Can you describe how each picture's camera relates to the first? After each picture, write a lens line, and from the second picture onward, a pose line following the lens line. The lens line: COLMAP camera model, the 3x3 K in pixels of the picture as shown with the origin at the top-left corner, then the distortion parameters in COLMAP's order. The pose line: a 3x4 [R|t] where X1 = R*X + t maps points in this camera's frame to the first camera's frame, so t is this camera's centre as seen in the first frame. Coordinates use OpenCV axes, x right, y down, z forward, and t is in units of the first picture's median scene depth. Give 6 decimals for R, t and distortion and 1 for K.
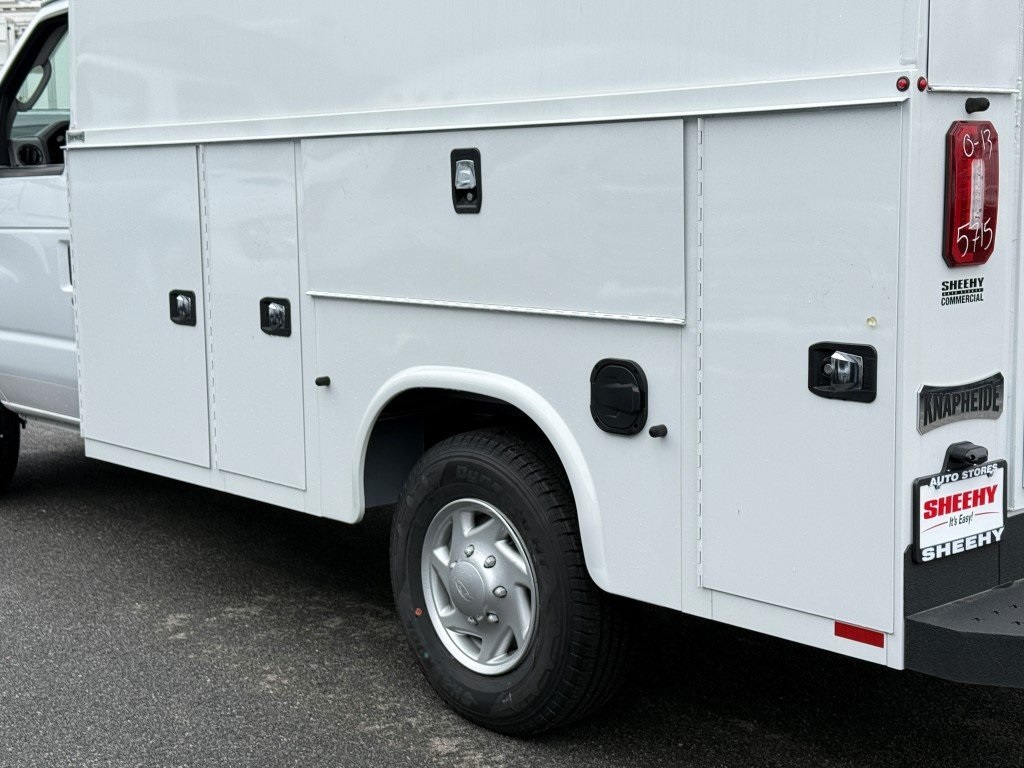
lens RADIAL K [[1558.2, 0, 512.0], [0, 1558.2, 384.0], [0, 0, 1]] dist [0.131836, -0.005744]
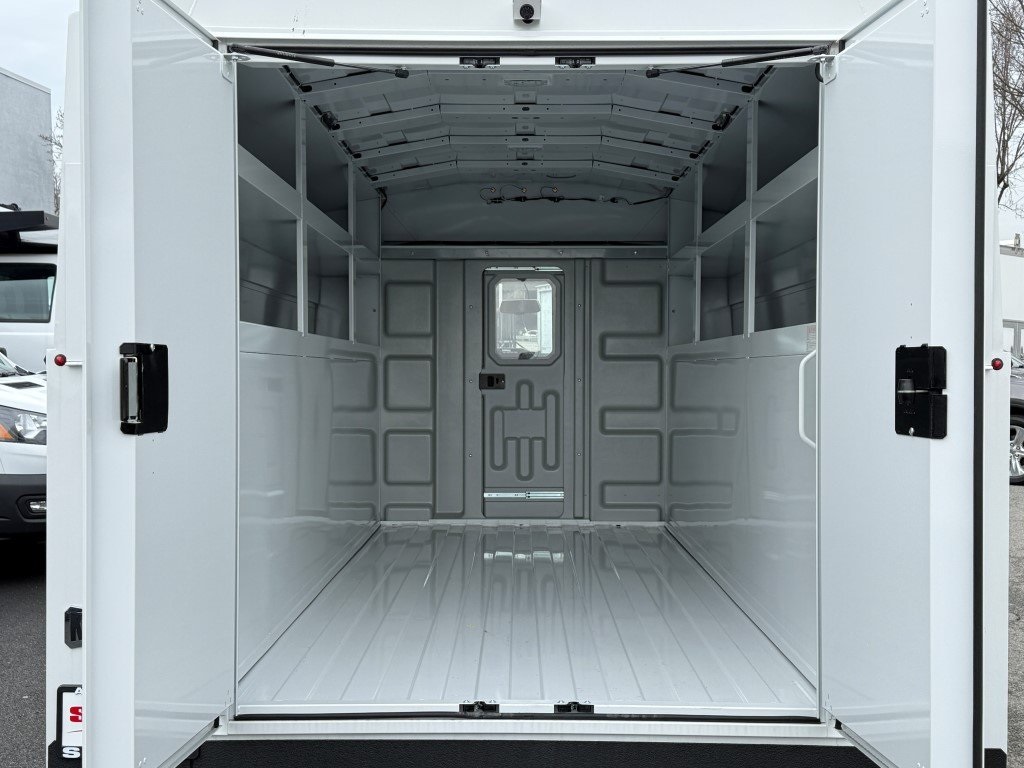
lens RADIAL K [[1206.8, 0, 512.0], [0, 1206.8, 384.0], [0, 0, 1]] dist [0.213637, -0.491447]
pose [[0.738657, 0.026183, -0.673573, 1.109807], [-0.103792, 0.991747, -0.075269, -0.128234], [0.666043, 0.125509, 0.735278, 0.501392]]
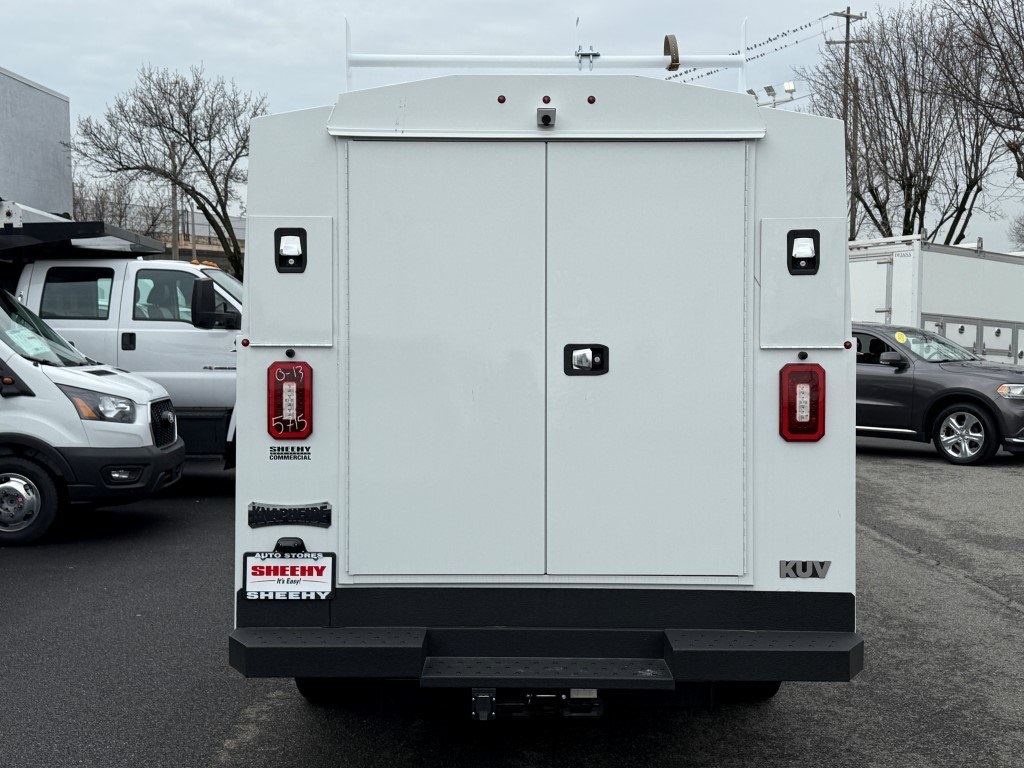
lens RADIAL K [[1206.8, 0, 512.0], [0, 1206.8, 384.0], [0, 0, 1]] dist [0.213637, -0.491447]
pose [[0.743079, 0.027372, -0.668644, 1.414430], [-0.103189, 0.991900, -0.074071, -0.060390], [0.661201, 0.124037, 0.739884, 0.118343]]
